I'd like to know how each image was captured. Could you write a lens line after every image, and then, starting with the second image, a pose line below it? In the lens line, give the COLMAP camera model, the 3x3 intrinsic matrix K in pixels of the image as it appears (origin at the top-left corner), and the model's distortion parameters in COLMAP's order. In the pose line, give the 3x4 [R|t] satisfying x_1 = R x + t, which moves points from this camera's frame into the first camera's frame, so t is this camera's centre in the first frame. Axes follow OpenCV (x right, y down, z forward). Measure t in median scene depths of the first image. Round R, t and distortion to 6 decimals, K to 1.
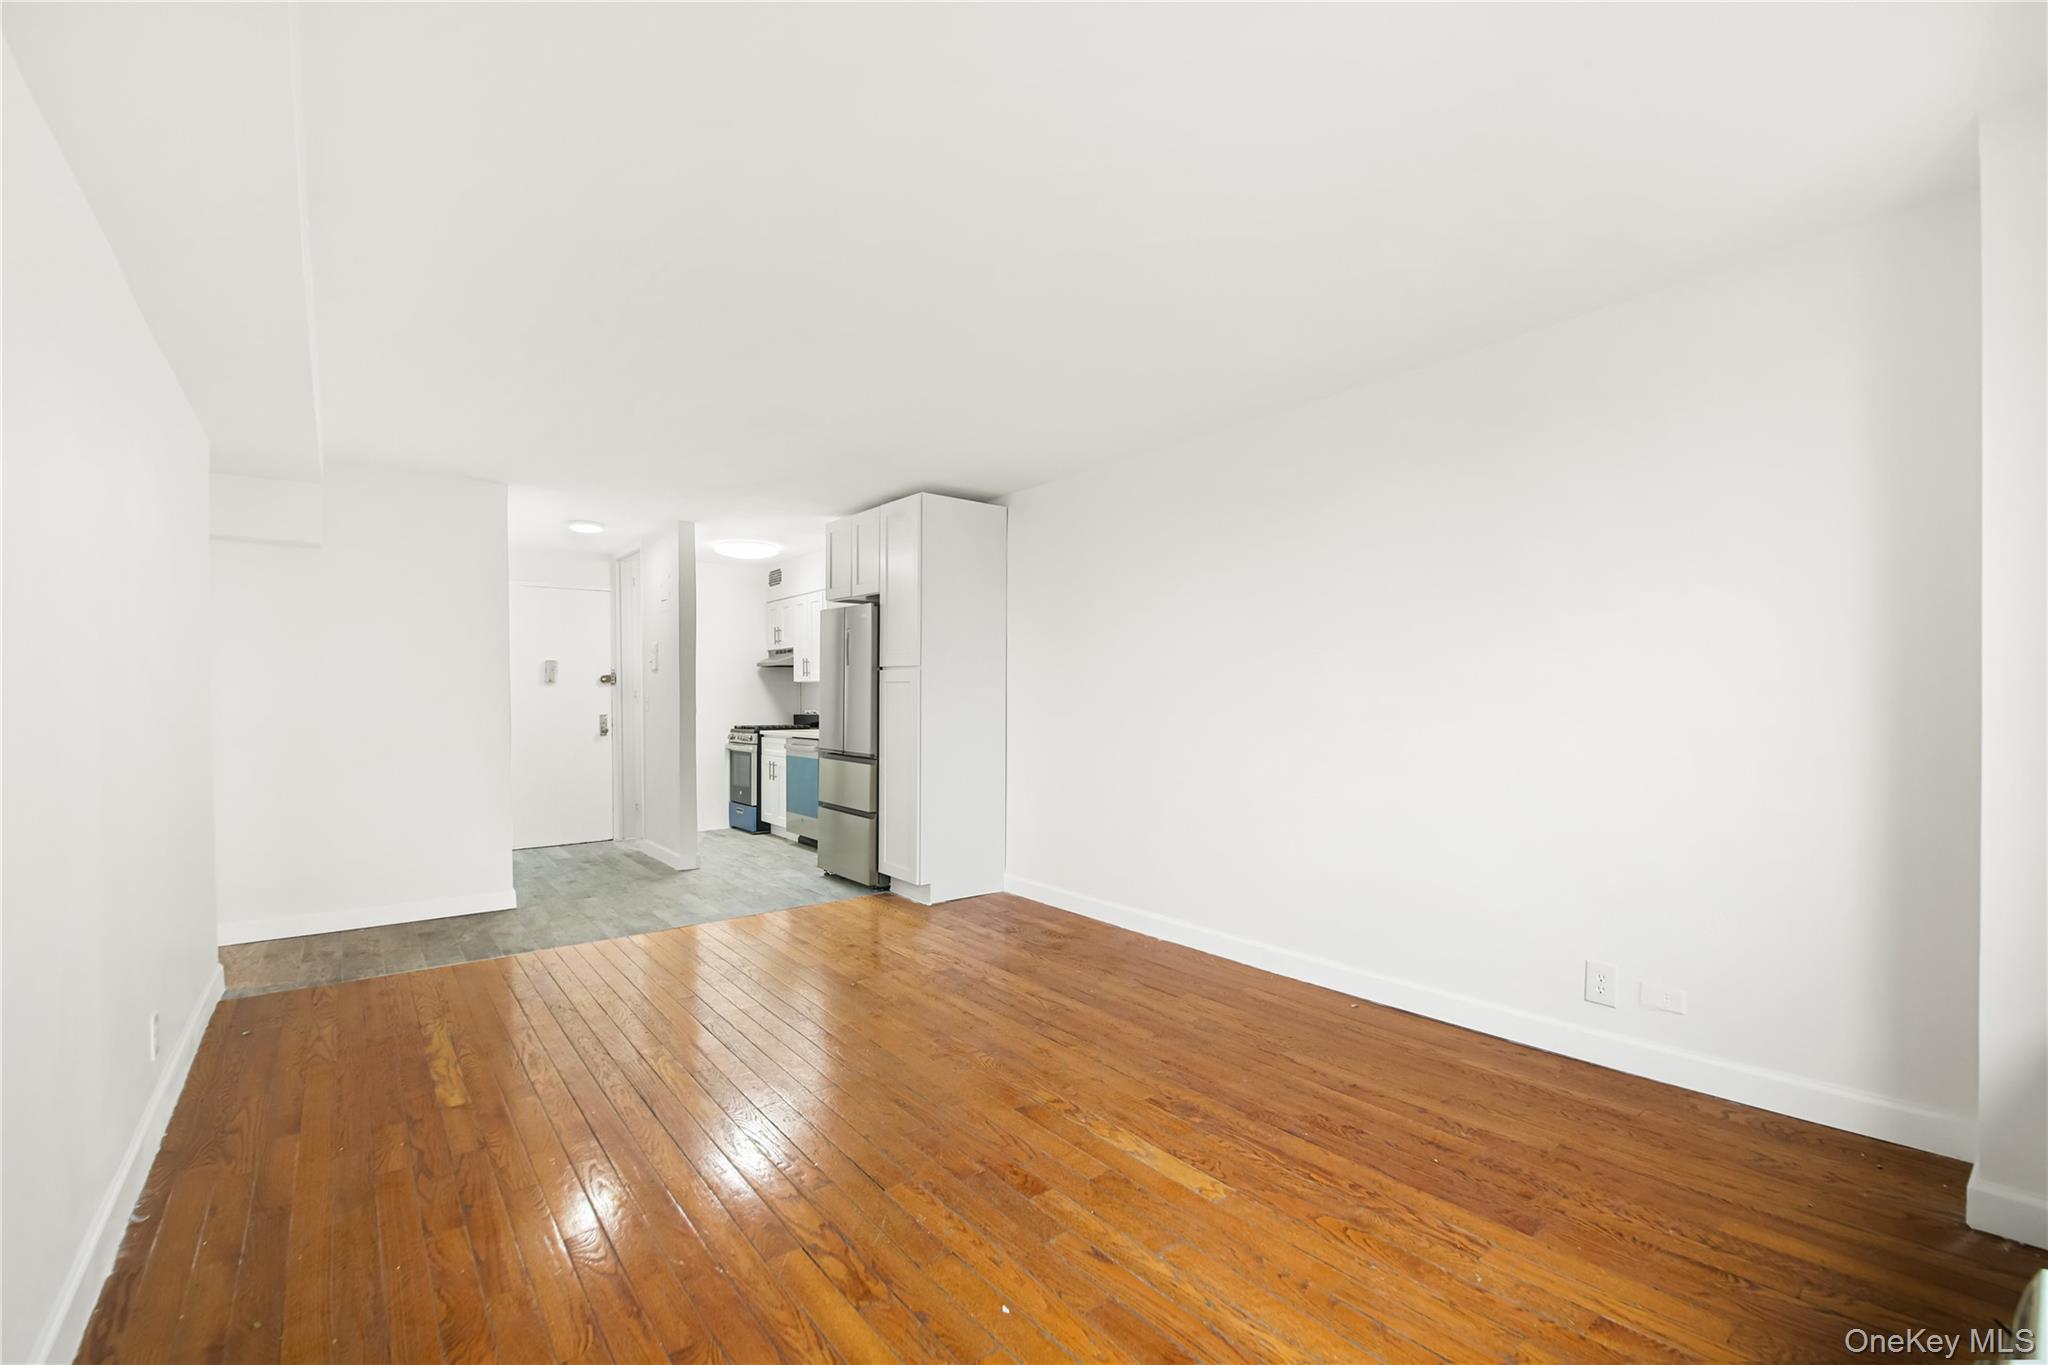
lens RADIAL K [[852.4, 0, 1024.0], [0, 852.4, 682.5], [0, 0, 1]] dist [0.028569, -0.031819]
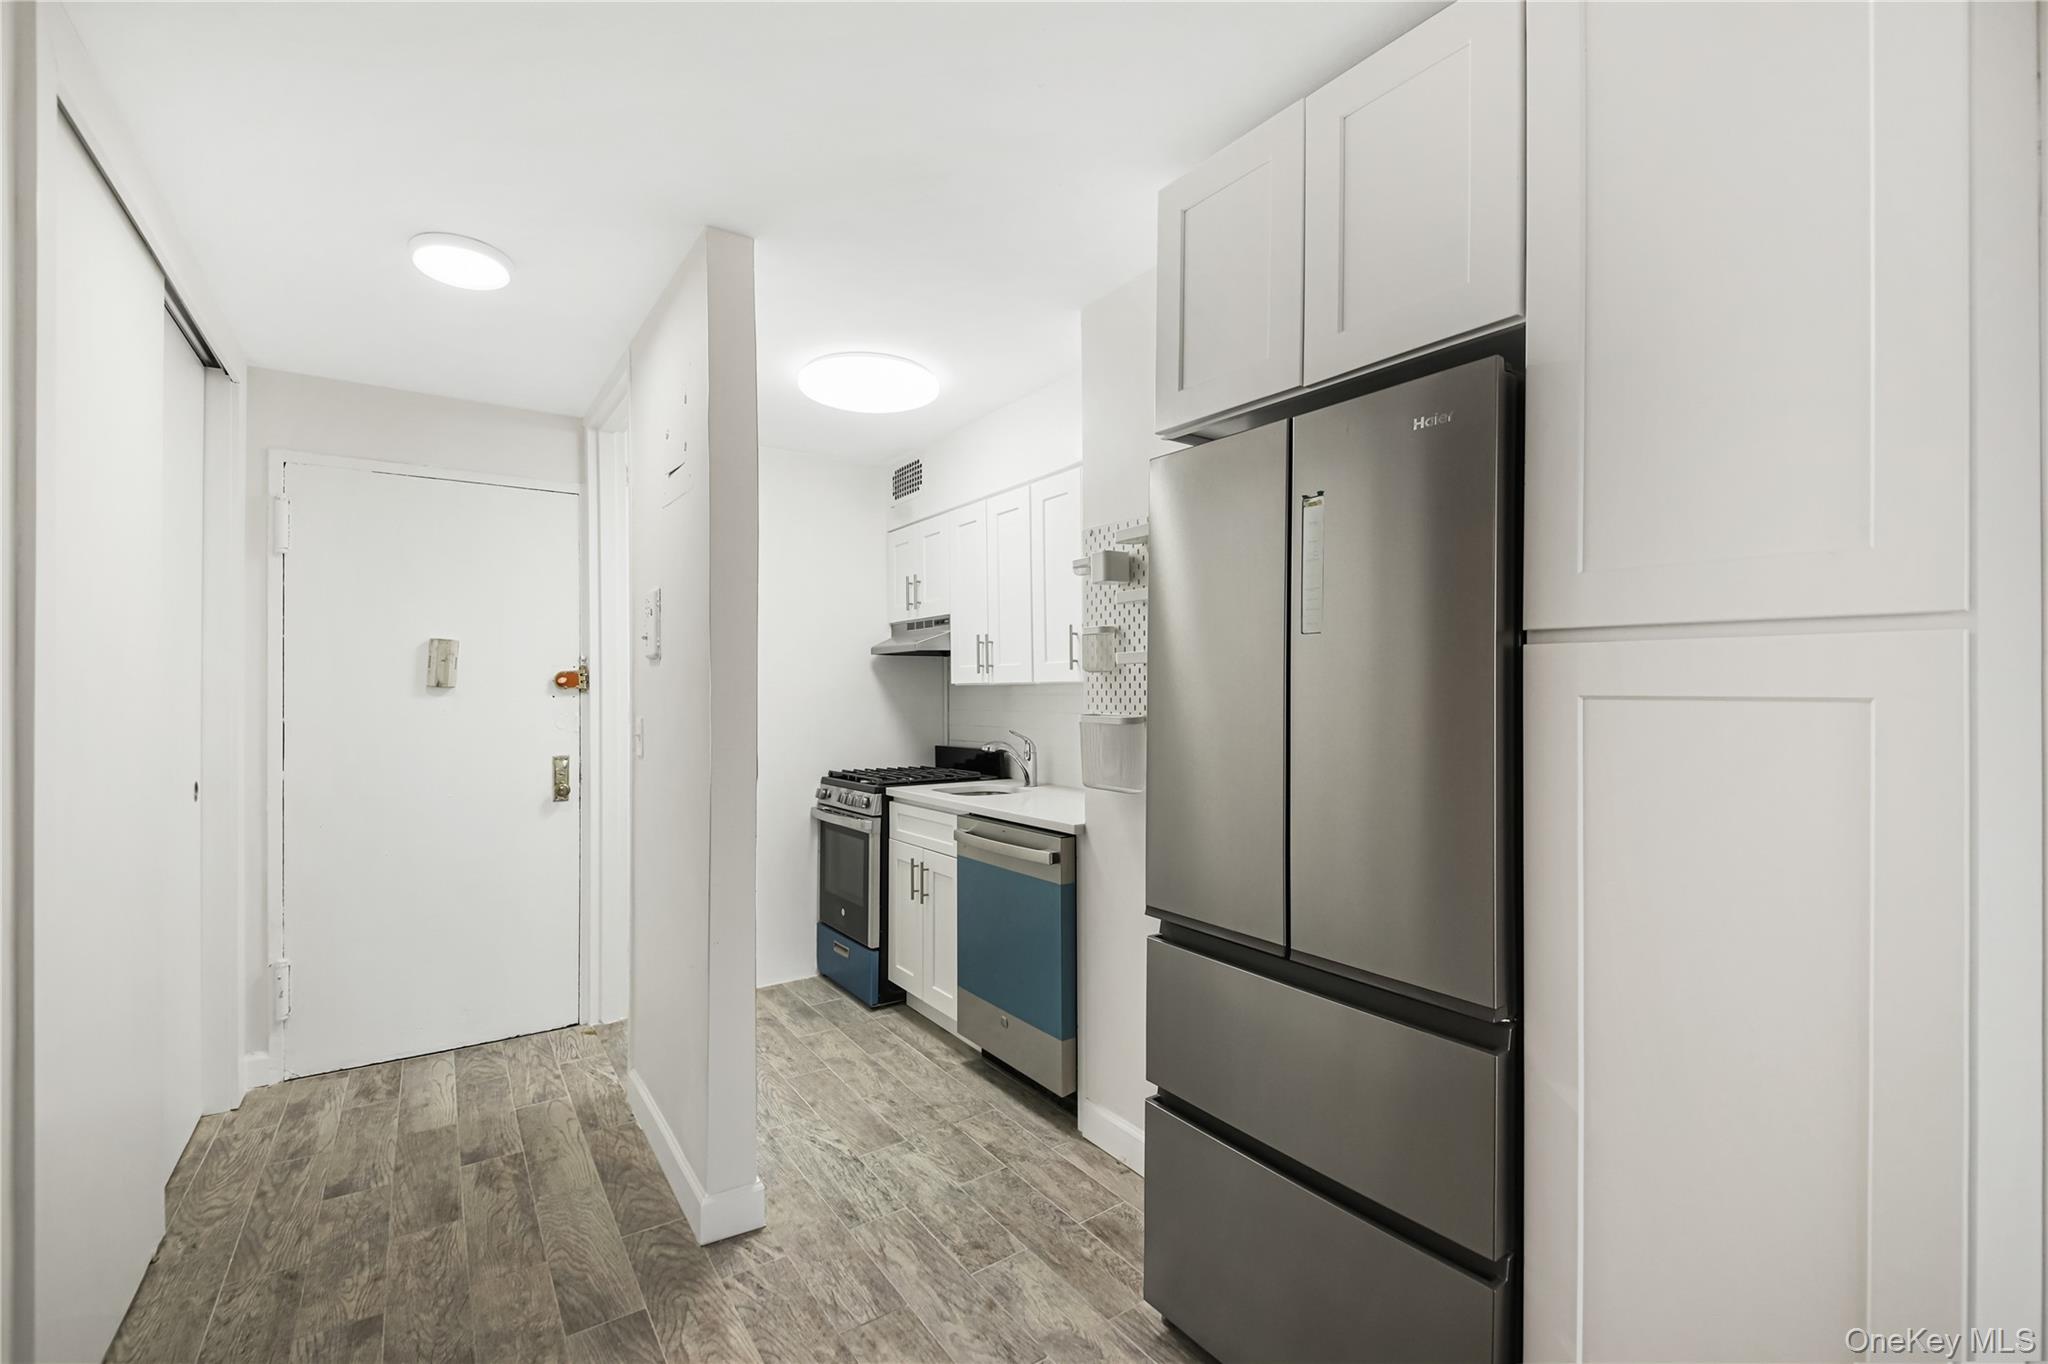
lens RADIAL K [[860.5, 0, 1022.0], [0, 860.5, 654.8], [0, 0, 1]] dist [0.034927, -0.033190]
pose [[0.997956, -0.003656, -0.063800, -0.202988], [0.001820, 0.999583, -0.028820, -0.003488], [0.063879, 0.028645, 0.997546, 0.525358]]
